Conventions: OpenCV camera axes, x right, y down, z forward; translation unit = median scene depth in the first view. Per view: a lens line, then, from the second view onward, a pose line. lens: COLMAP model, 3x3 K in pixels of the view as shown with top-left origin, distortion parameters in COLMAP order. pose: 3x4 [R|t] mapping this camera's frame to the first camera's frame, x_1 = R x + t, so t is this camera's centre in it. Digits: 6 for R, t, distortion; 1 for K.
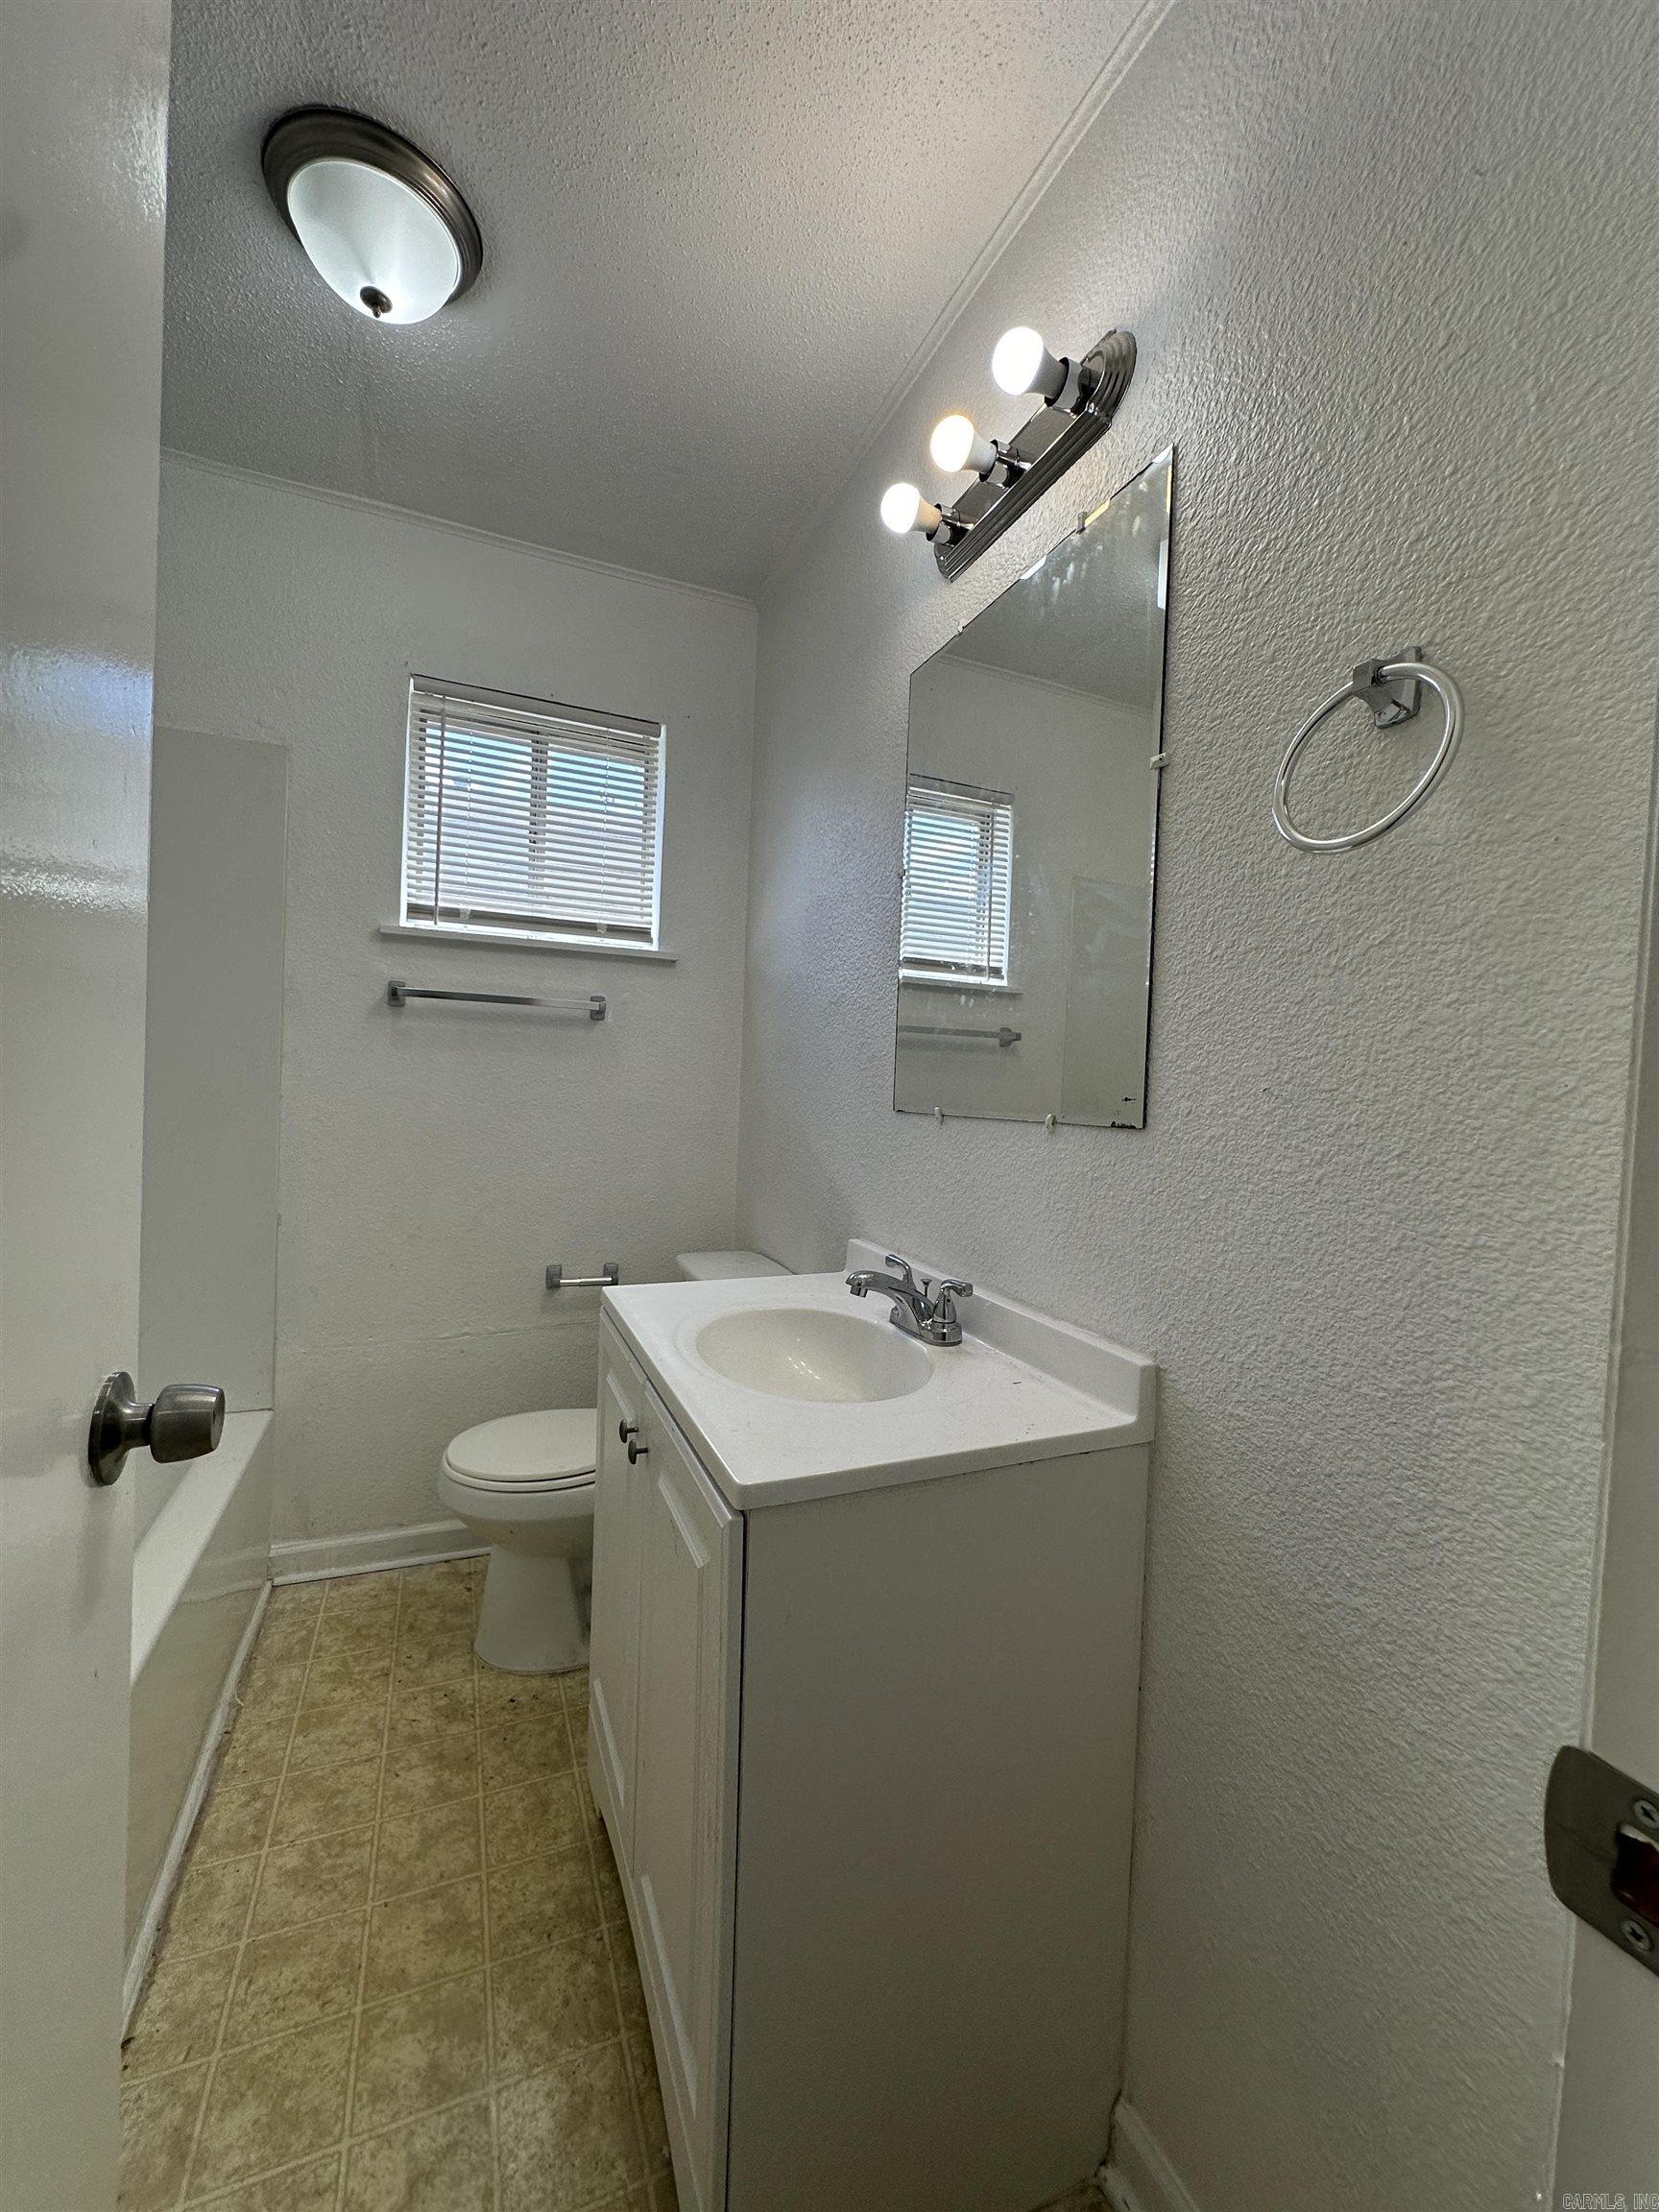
lens RADIAL K [[883.7, 0, 829.5], [0, 883.7, 1106.0], [0, 0, 1]] dist [-0.000842, -0.000051]
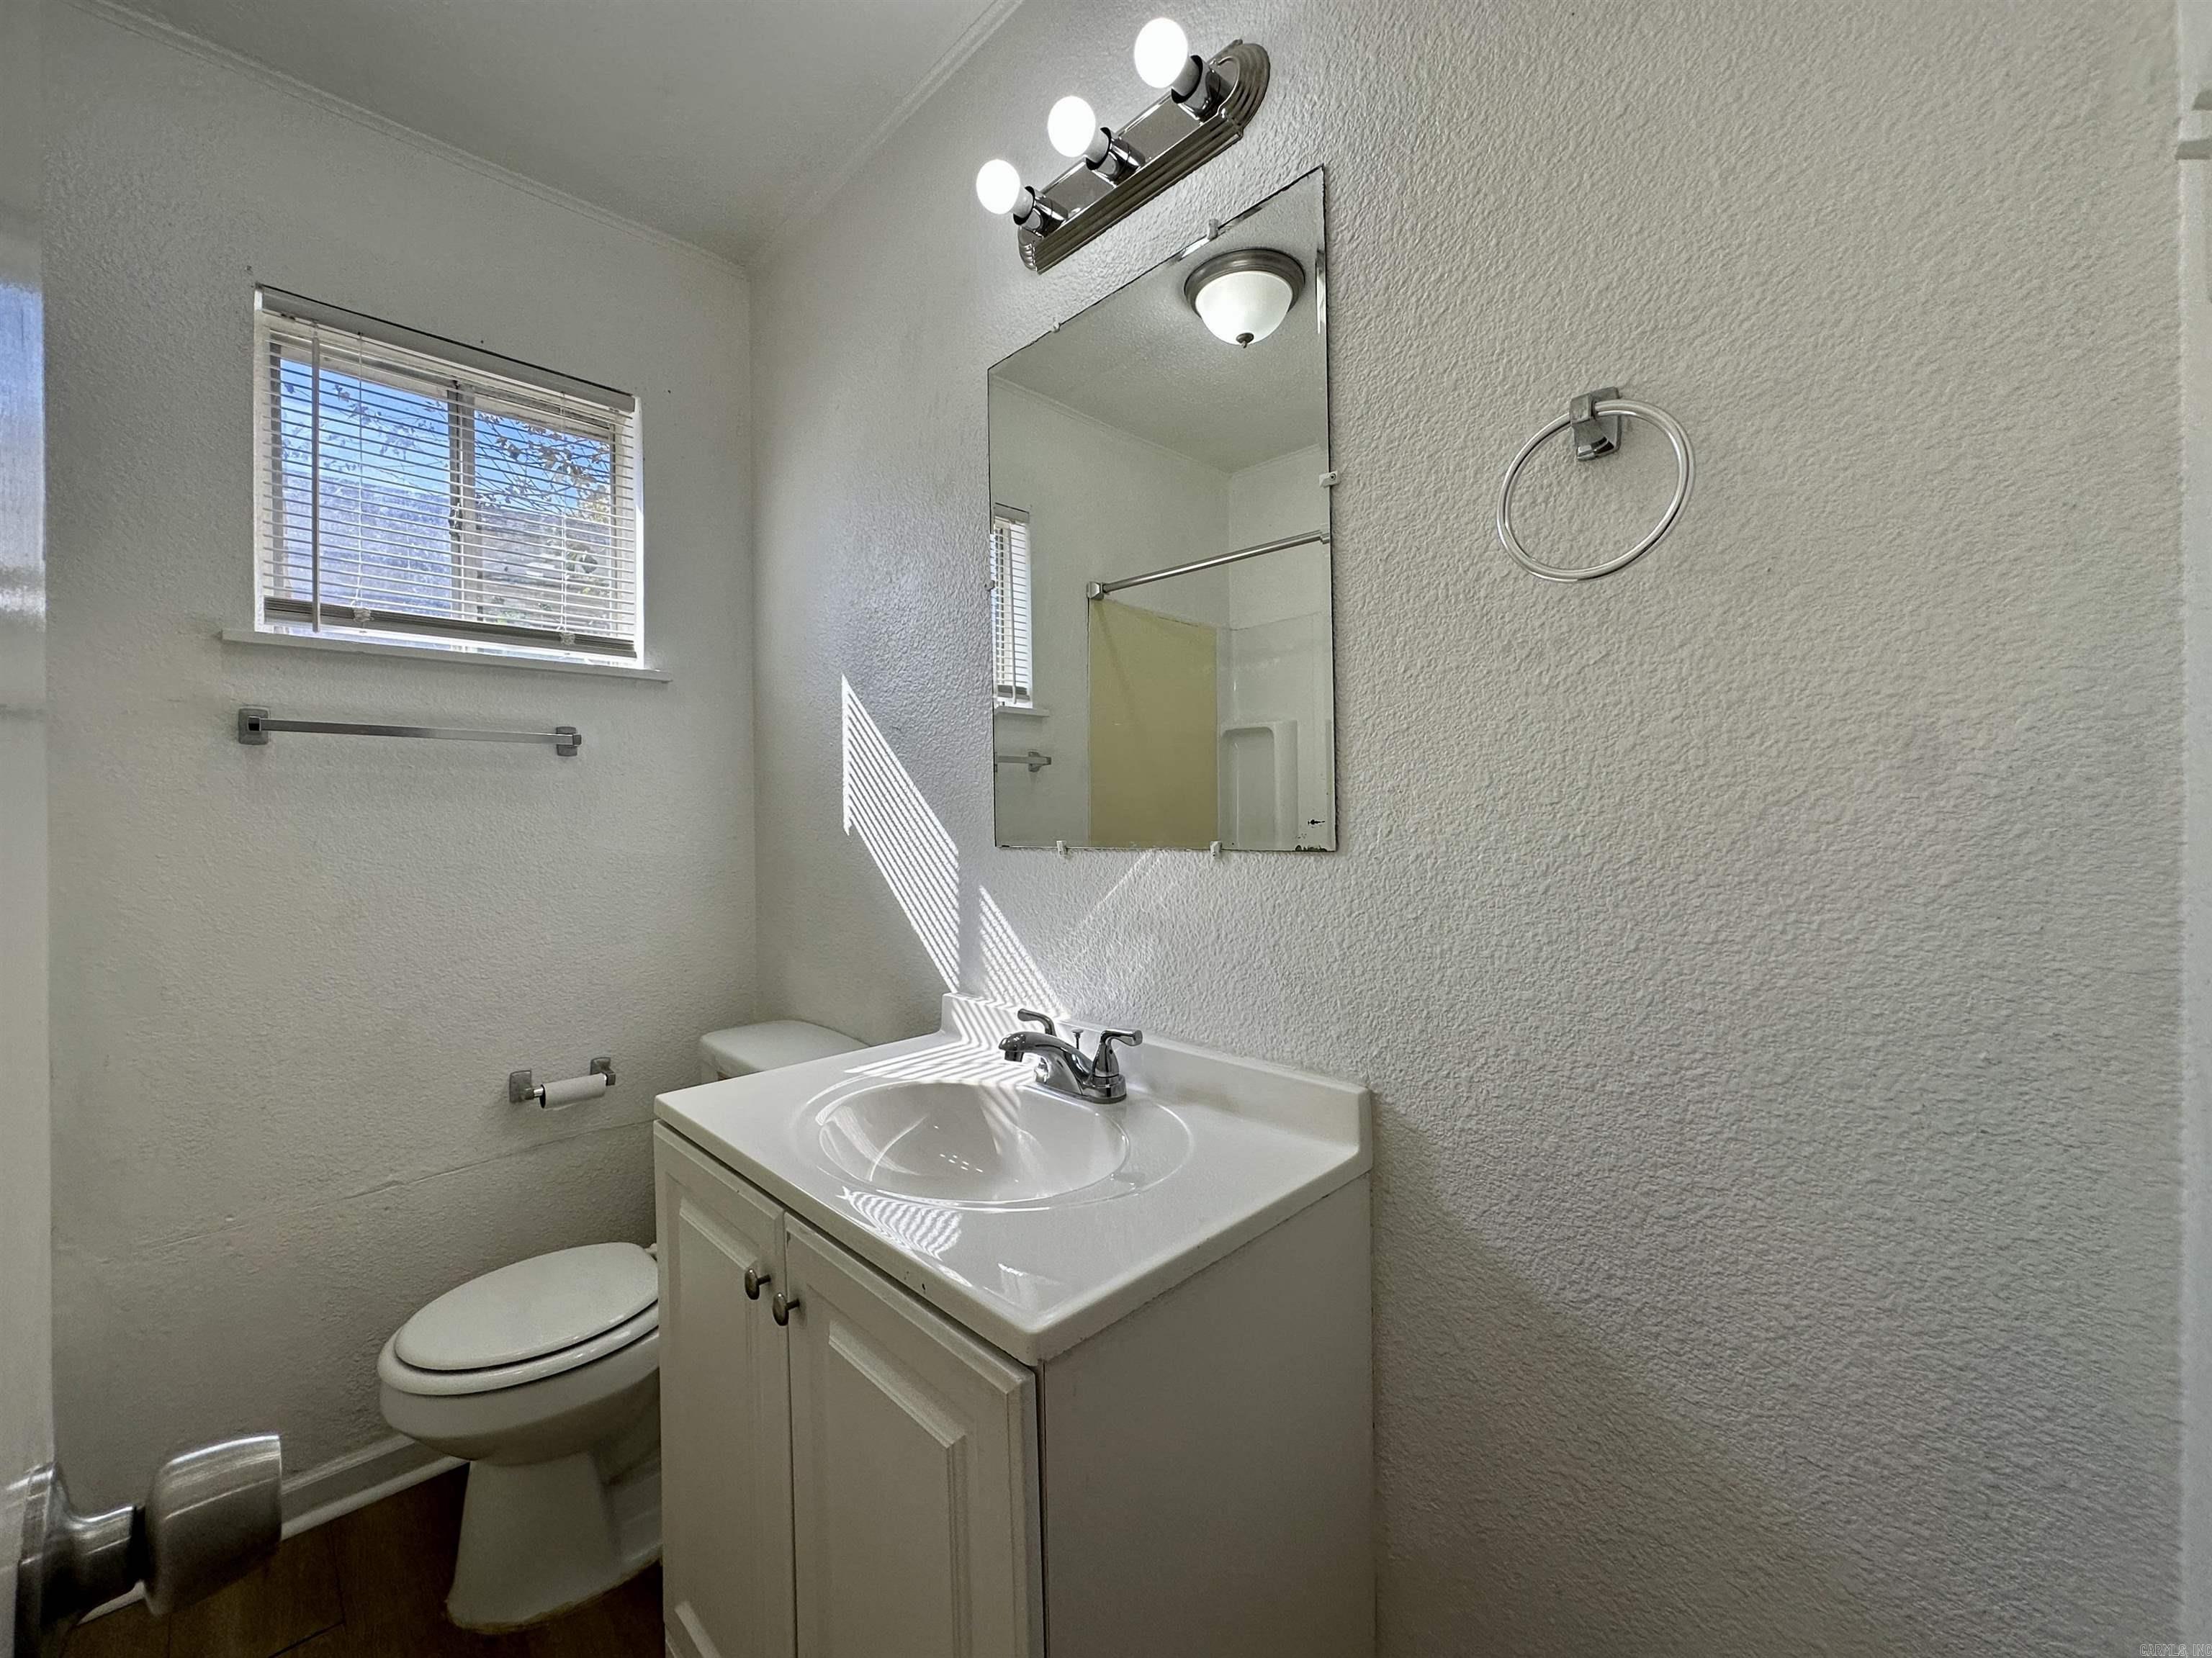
lens RADIAL K [[890.1, 0, 1104.7], [0, 890.1, 818.4], [0, 0, 1]] dist [-0.001726, -0.000113]
pose [[0.928222, -0.048854, 0.368806, -0.320553], [0.055080, 0.998462, -0.006366, -0.023624], [-0.367928, 0.026222, 0.929485, 0.228293]]
